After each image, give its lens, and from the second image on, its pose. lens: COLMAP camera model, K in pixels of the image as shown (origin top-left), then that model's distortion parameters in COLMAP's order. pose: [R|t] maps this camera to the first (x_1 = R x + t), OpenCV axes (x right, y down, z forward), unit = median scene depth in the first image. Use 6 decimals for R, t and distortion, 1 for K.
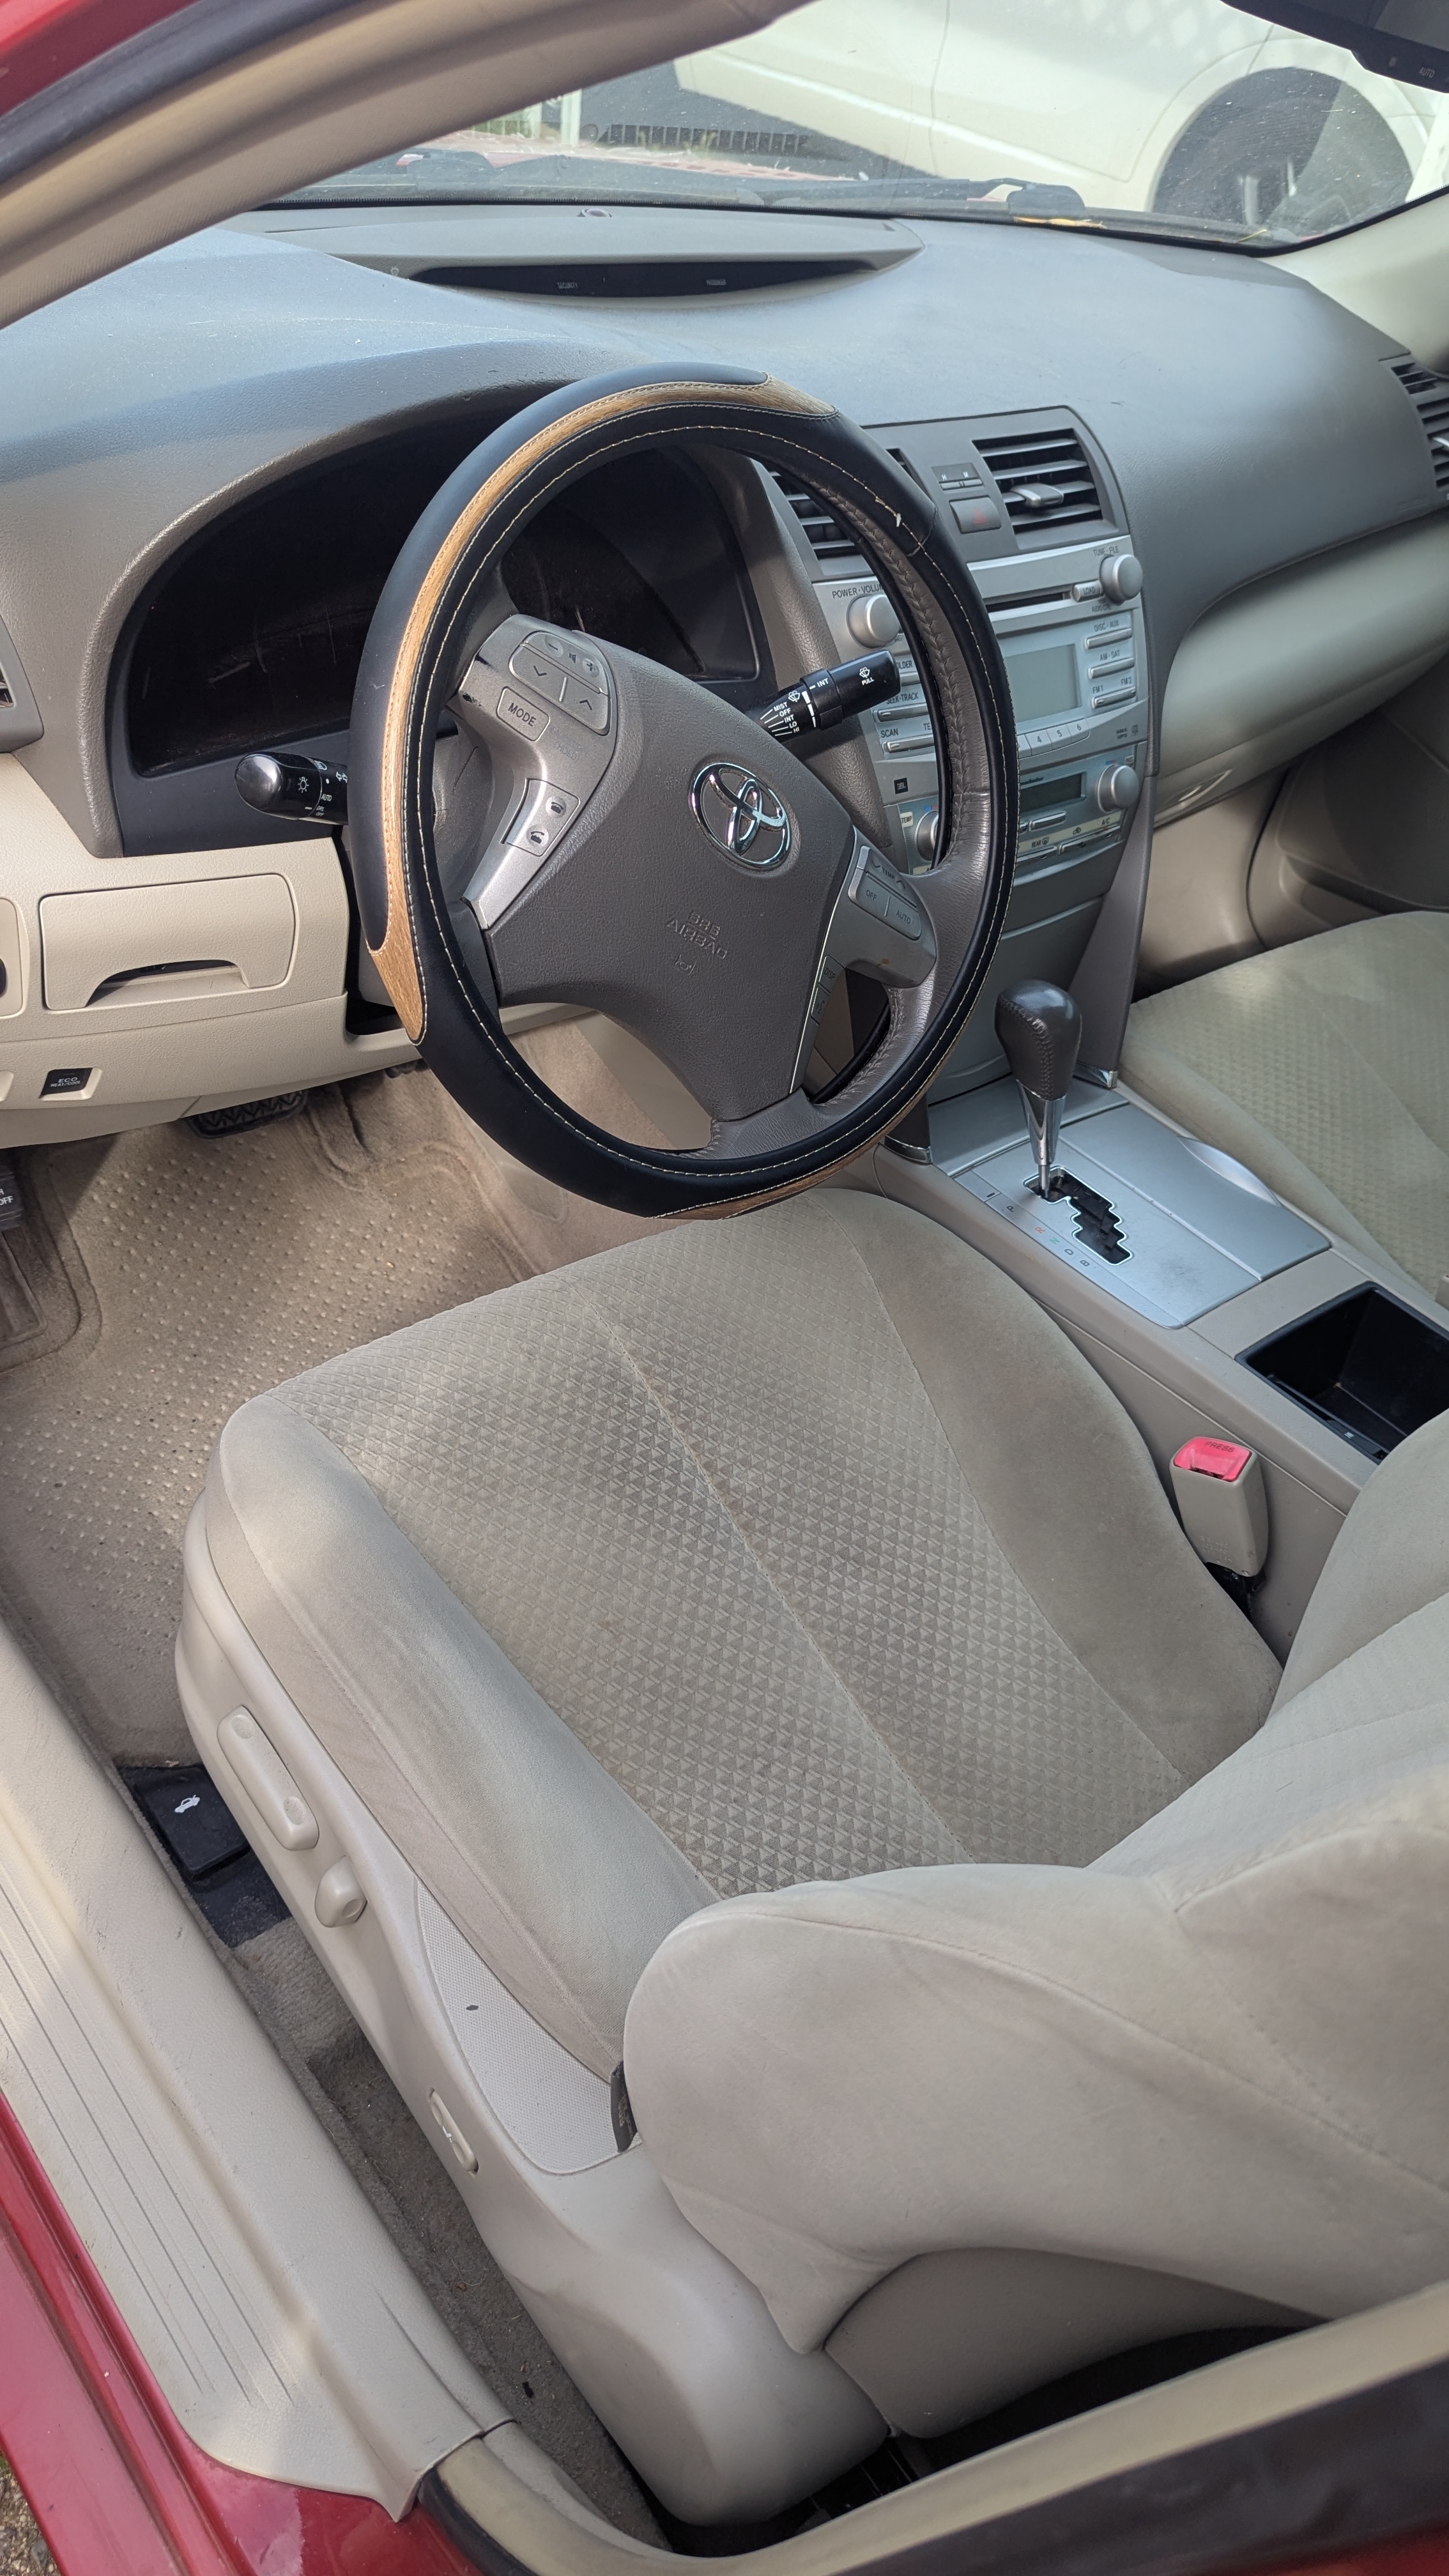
lens RADIAL K [[1852.7, 0, 690.8], [0, 1852.7, 1253.8], [0, 0, 1]] dist [0.060818, -0.043091]
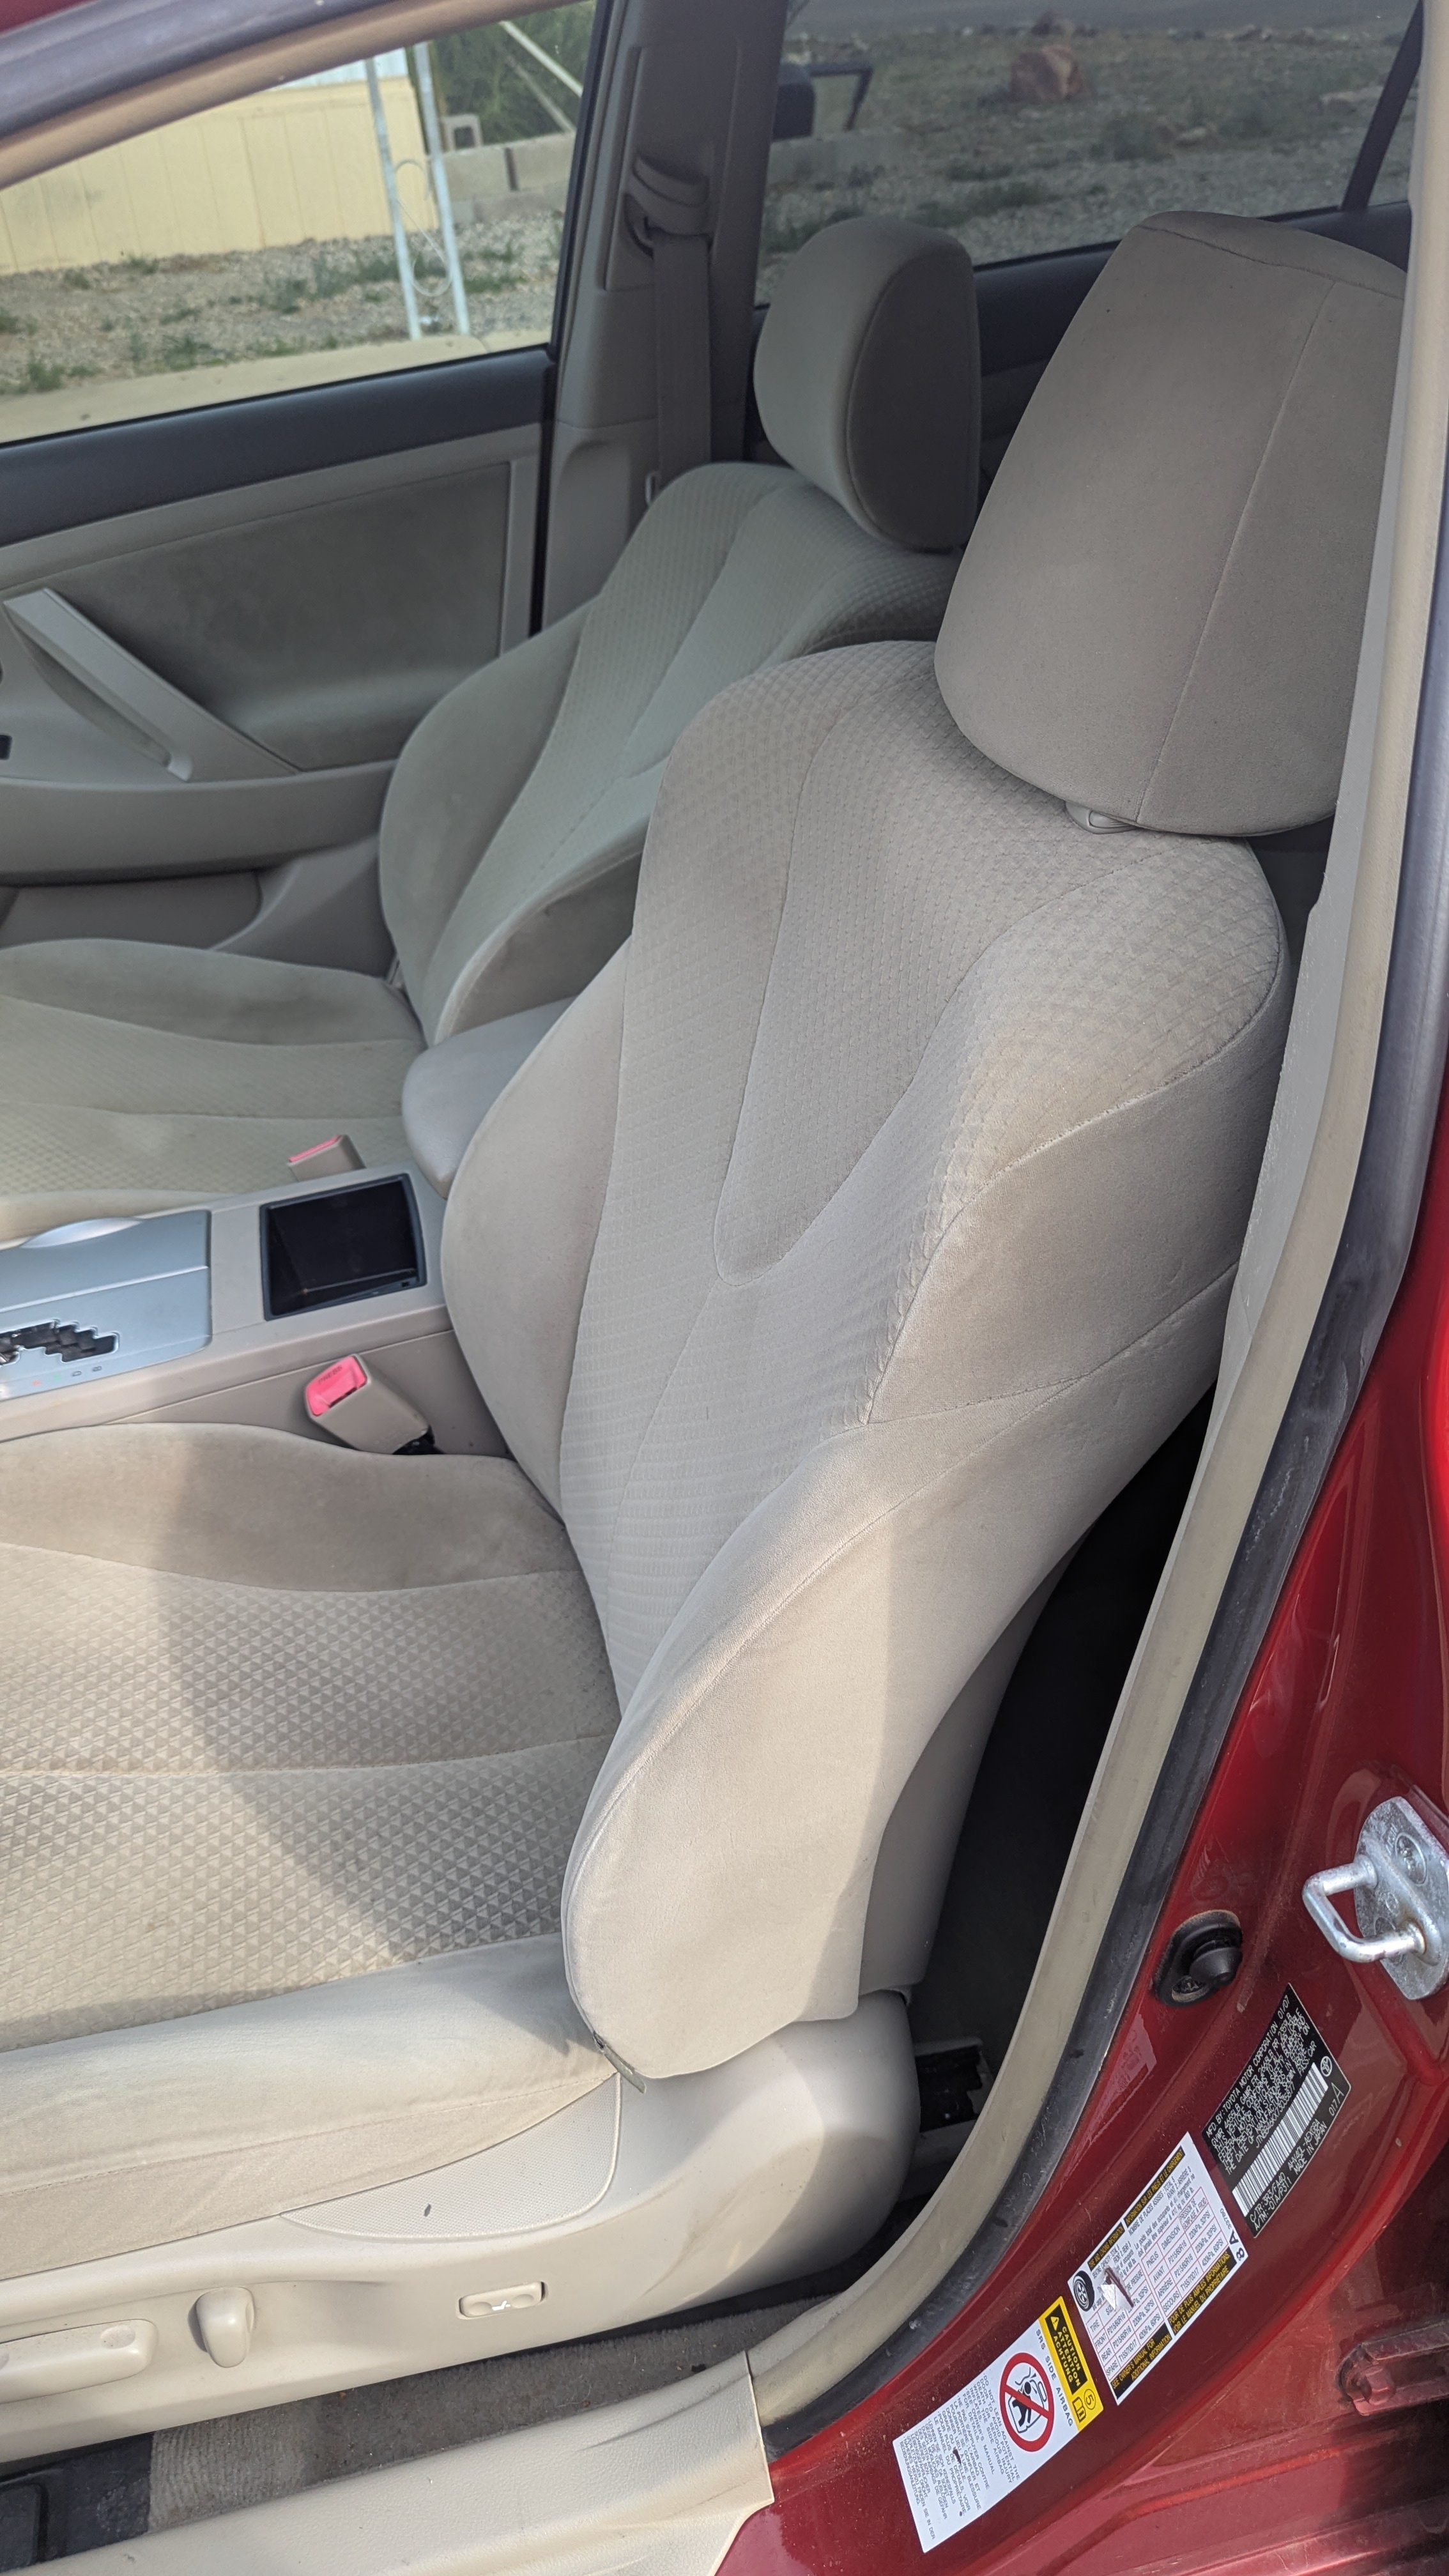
lens RADIAL K [[1852.7, 0, 690.8], [0, 1852.7, 1253.8], [0, 0, 1]] dist [0.060818, -0.043091]
pose [[0.444584, -0.680744, 0.582179, -0.235348], [0.698885, 0.670154, 0.249907, -0.077495], [-0.560272, 0.295771, 0.773702, -0.013066]]
